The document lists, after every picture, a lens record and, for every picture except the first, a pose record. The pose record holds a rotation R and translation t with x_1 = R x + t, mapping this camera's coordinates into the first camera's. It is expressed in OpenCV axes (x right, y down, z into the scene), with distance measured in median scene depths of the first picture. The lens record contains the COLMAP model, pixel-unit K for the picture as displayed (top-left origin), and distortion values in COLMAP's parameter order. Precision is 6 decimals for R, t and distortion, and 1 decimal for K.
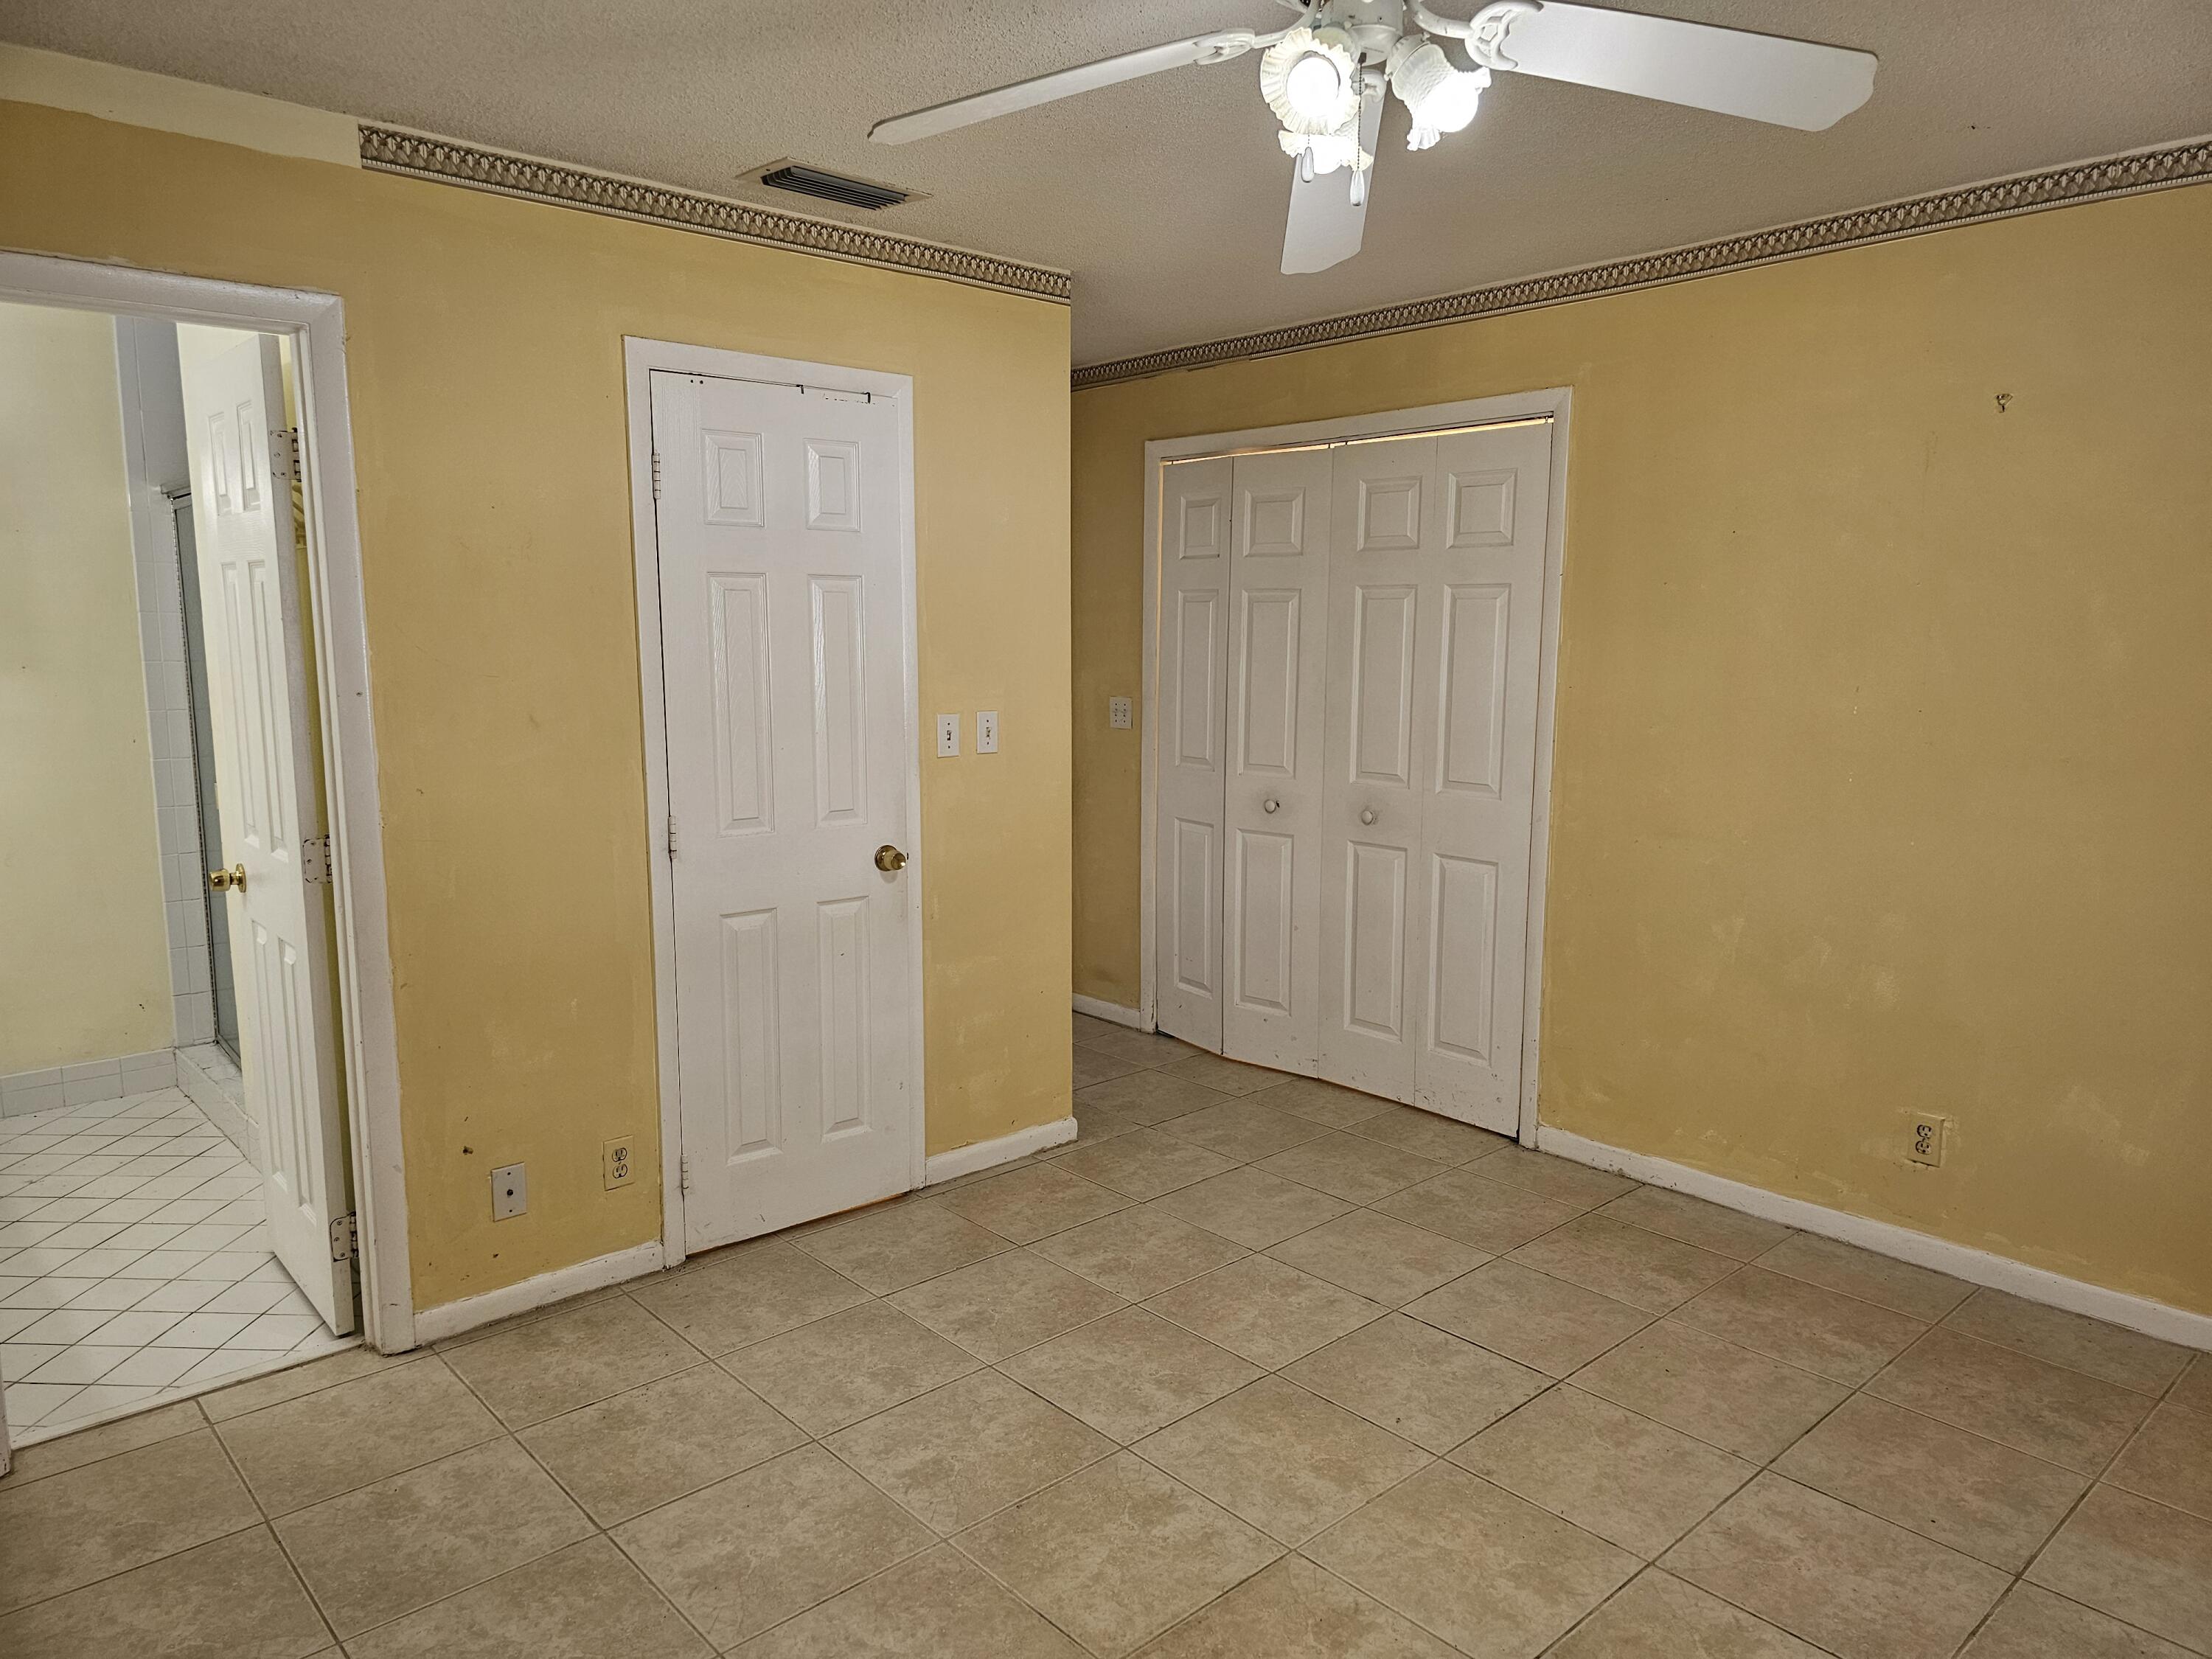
lens RADIAL K [[1479.4, 0, 1093.5], [0, 1479.4, 834.7], [0, 0, 1]] dist [0.056090, -0.045269]
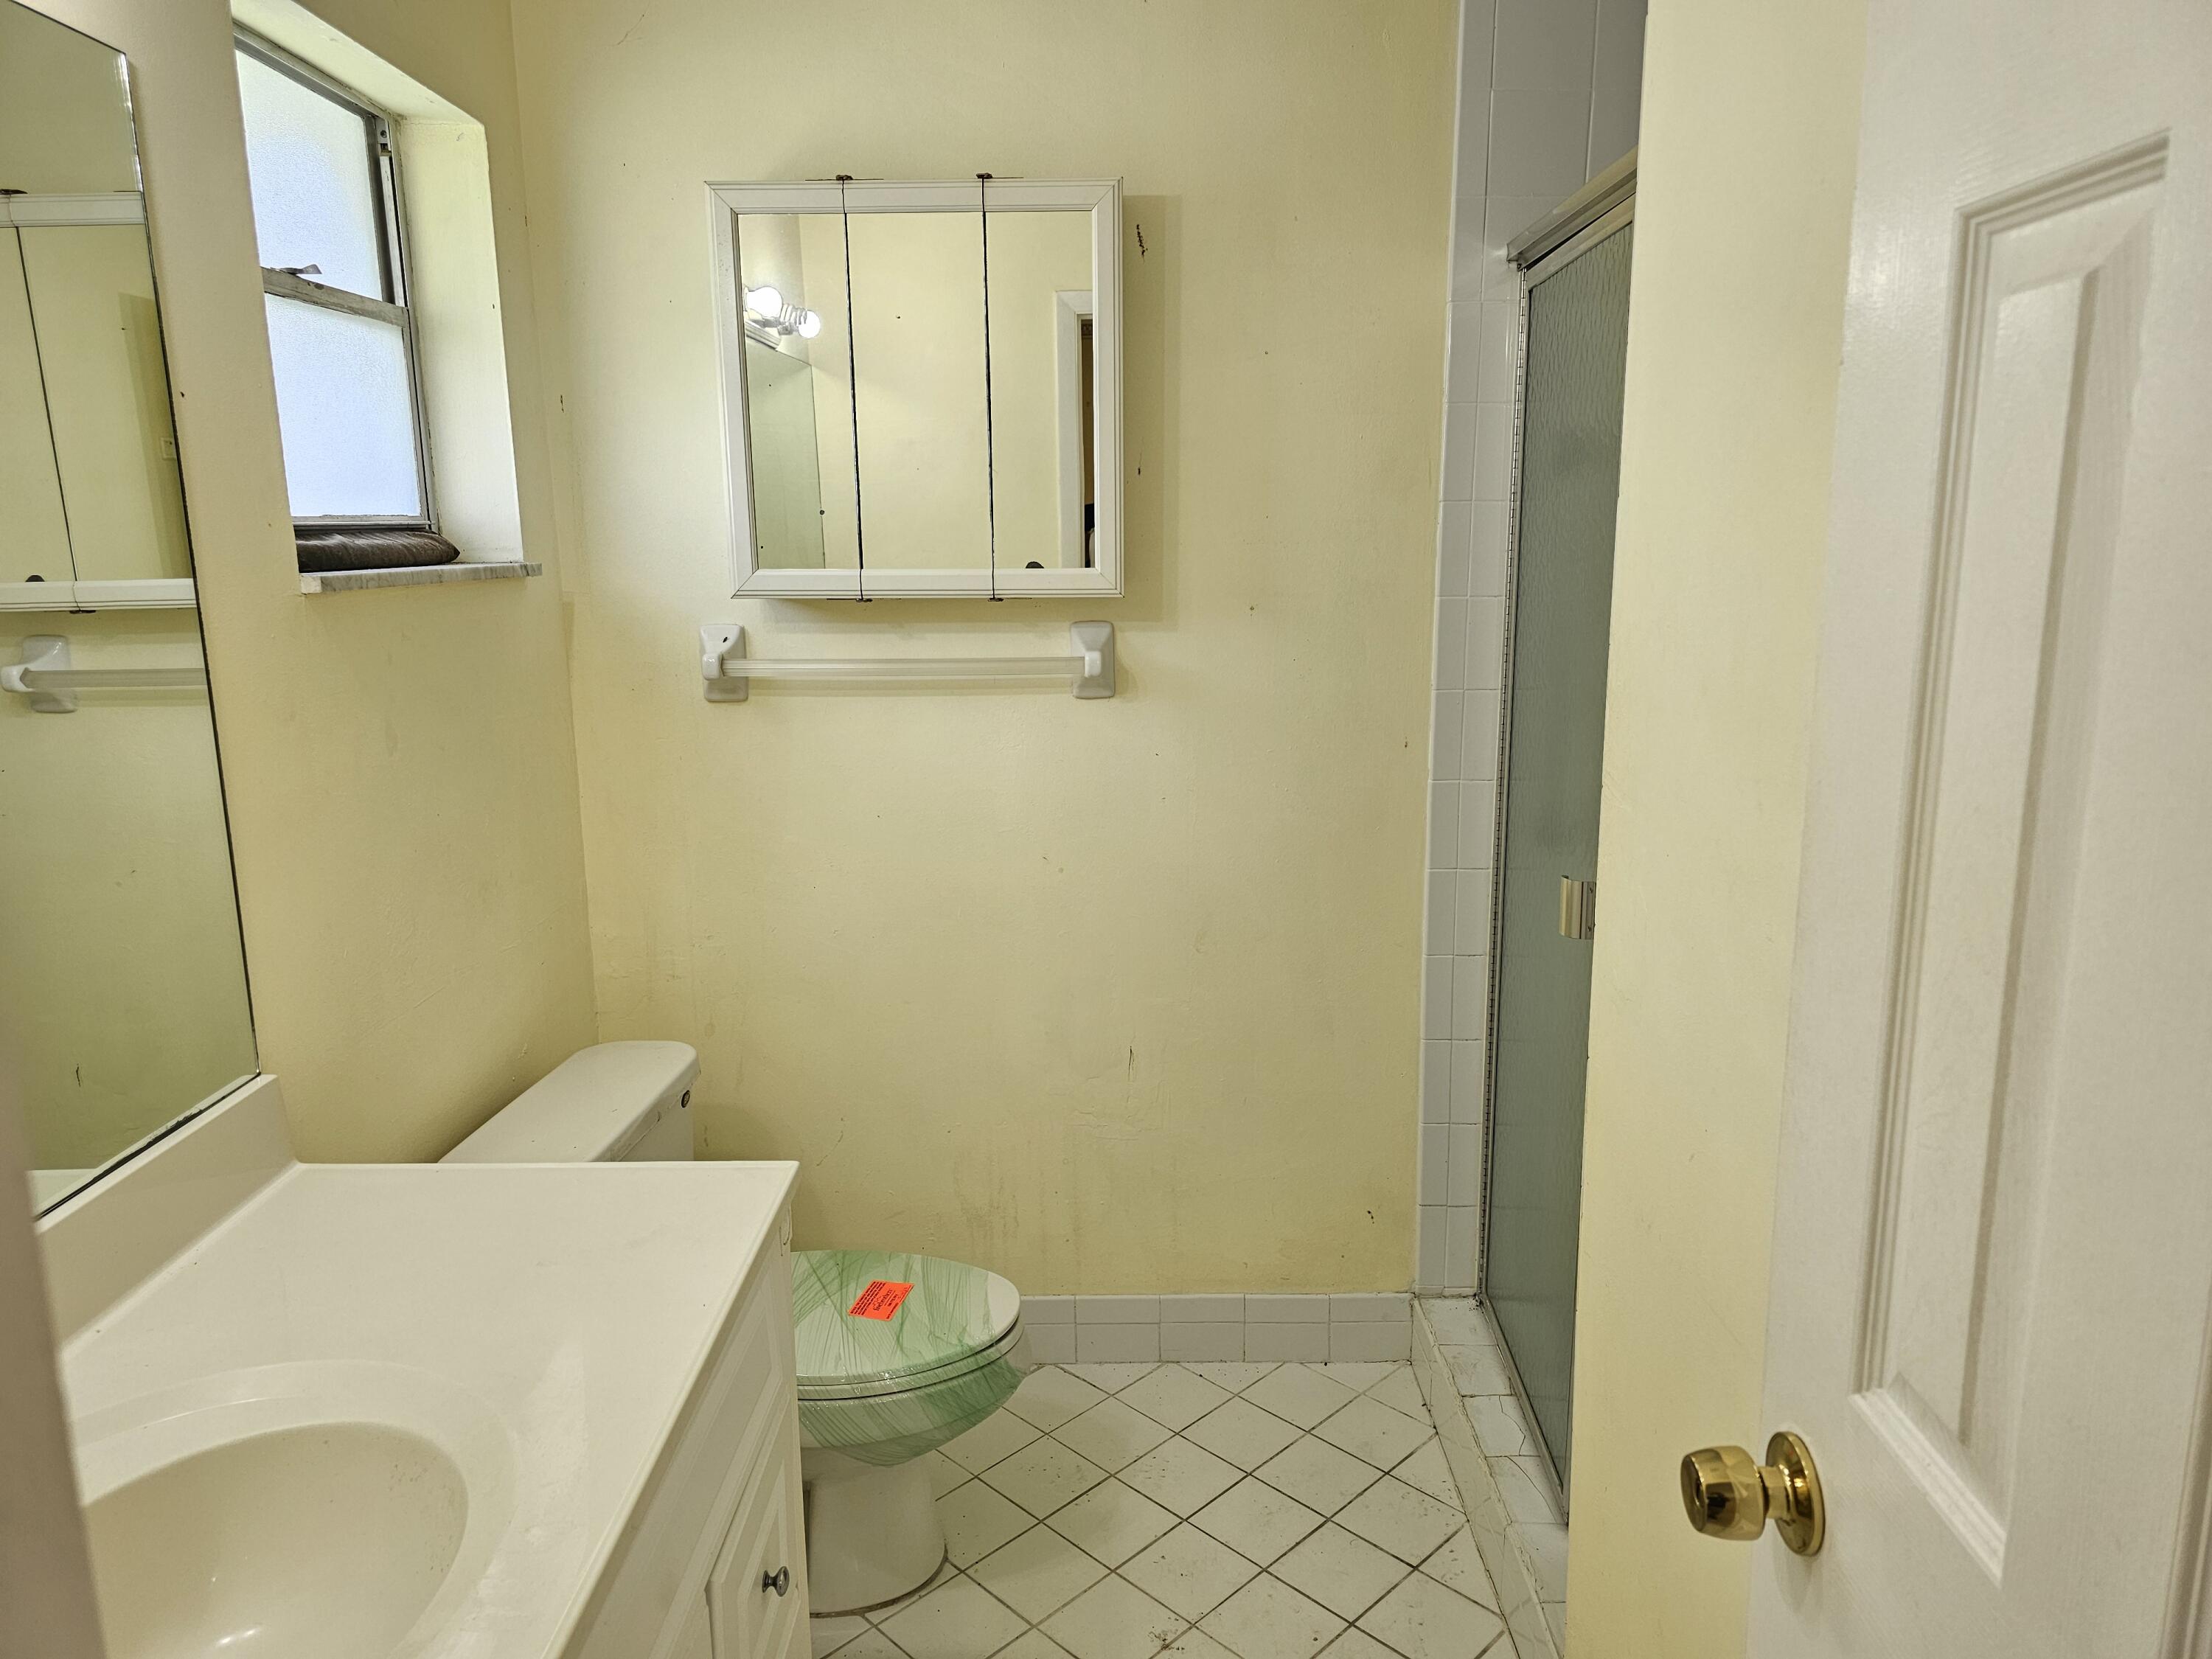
lens RADIAL K [[1479.4, 0, 1101.6], [0, 1479.4, 831.6], [0, 0, 1]] dist [0.056090, -0.045269]
pose [[0.734615, 0.114356, -0.668778, -0.488204], [-0.084363, 0.993440, 0.077203, -0.086995], [0.673219, -0.000295, 0.739443, 0.722974]]
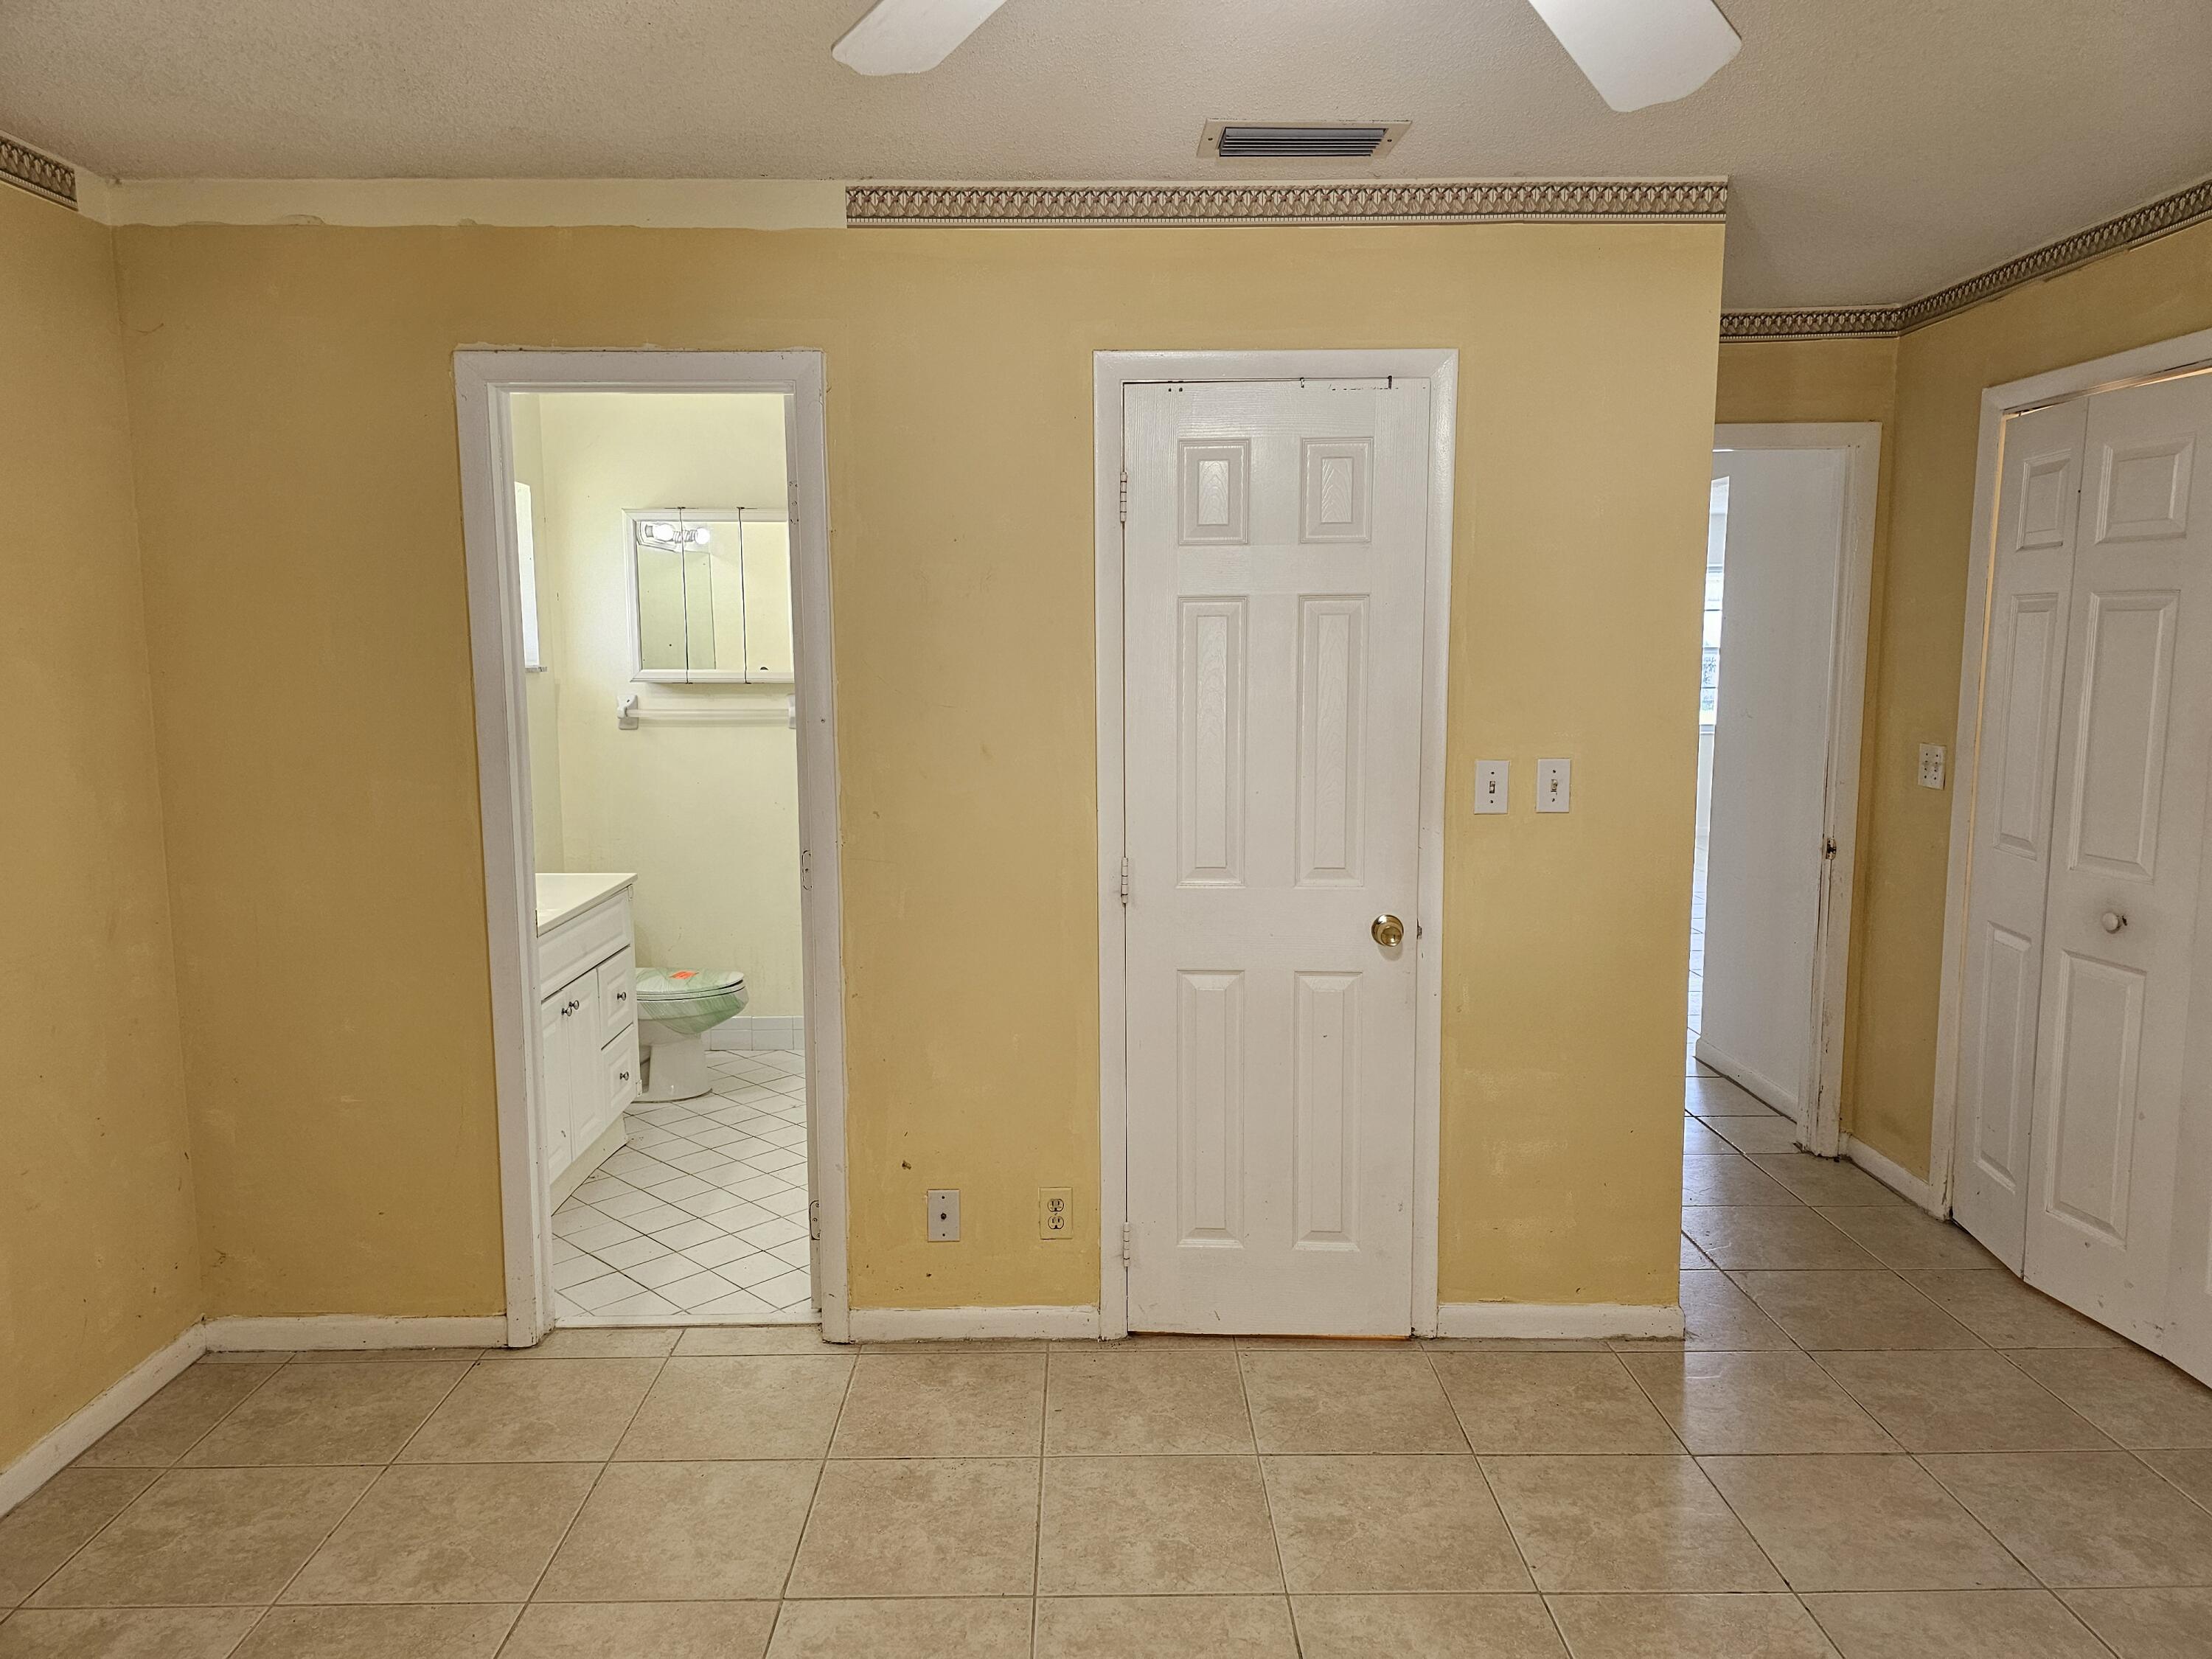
lens RADIAL K [[1479.4, 0, 1087.6], [0, 1479.4, 816.4], [0, 0, 1]] dist [0.056090, -0.045269]
pose [[0.746672, 0.071822, -0.661304, 0.300422], [-0.089125, 0.995992, 0.007541, -0.041733], [0.659195, 0.053308, 0.750080, 0.277416]]
